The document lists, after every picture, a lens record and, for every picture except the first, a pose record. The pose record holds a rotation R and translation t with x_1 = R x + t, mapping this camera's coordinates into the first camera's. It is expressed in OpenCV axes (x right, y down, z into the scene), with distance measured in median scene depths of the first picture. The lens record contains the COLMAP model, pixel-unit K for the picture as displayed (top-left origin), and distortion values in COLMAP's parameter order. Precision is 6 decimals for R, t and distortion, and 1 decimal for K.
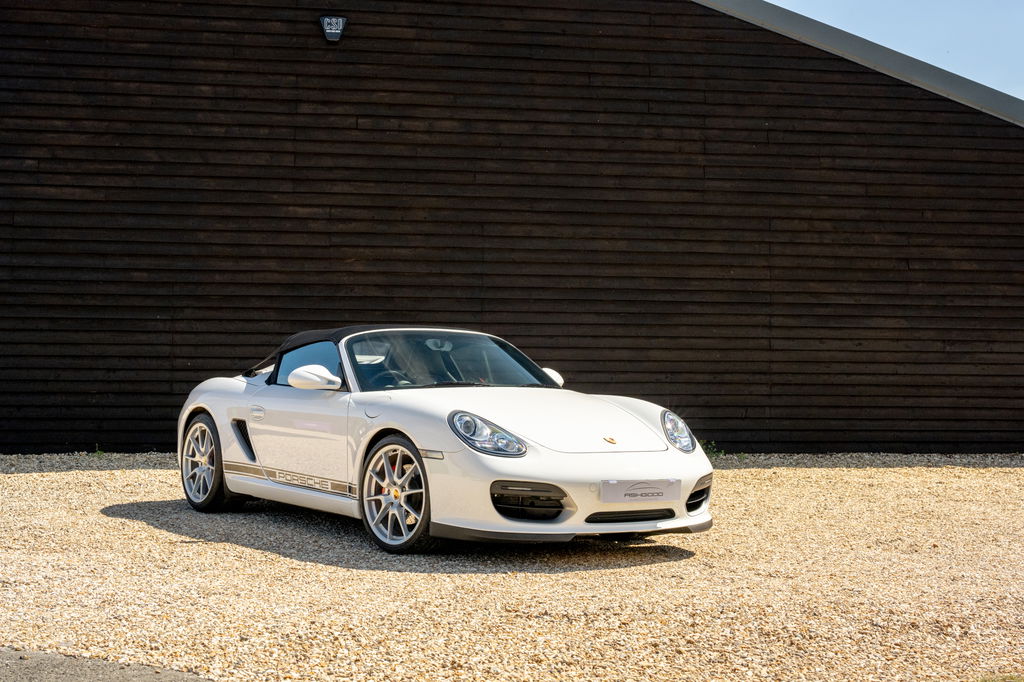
lens RADIAL K [[1435.3, 0, 508.6], [0, 1435.3, 348.9], [0, 0, 1]] dist [0.004065, 0.000000]
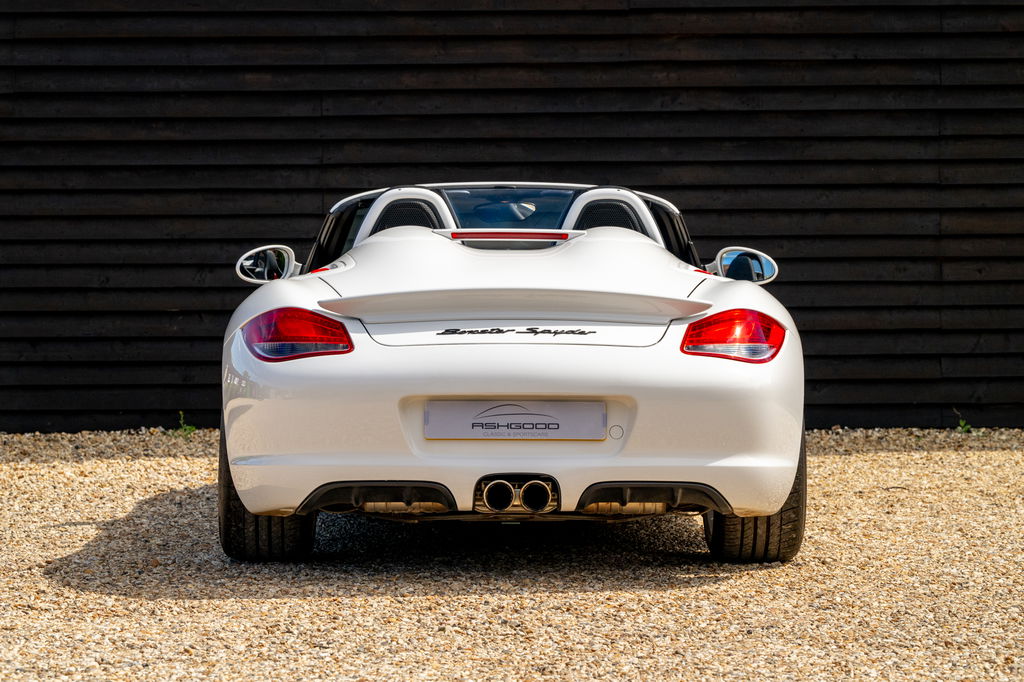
lens RADIAL K [[3088.8, 0, 516.3], [0, 3088.8, 343.7], [0, 0, 1]] dist [0.038325, 0.000000]
pose [[0.987323, -0.010000, -0.158407, 0.005068], [0.015962, 0.999209, 0.036411, 0.003566], [0.157918, -0.038478, 0.986702, -0.063971]]
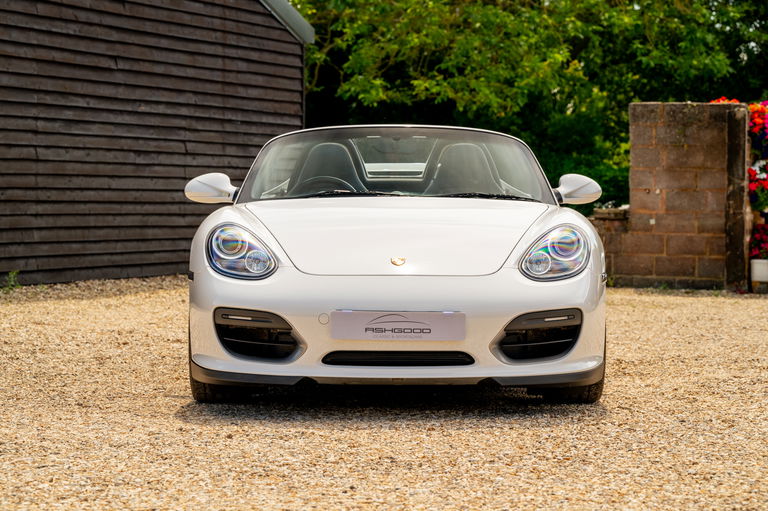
lens RADIAL K [[2316.6, 0, 385.8], [0, 2316.6, 255.1], [0, 0, 1]] dist [0.038325, 0.000000]
pose [[0.493918, -0.026325, 0.869110, -0.945619], [-0.010410, 0.999291, 0.036184, 0.005434], [-0.869446, -0.026919, 0.493293, 0.169739]]
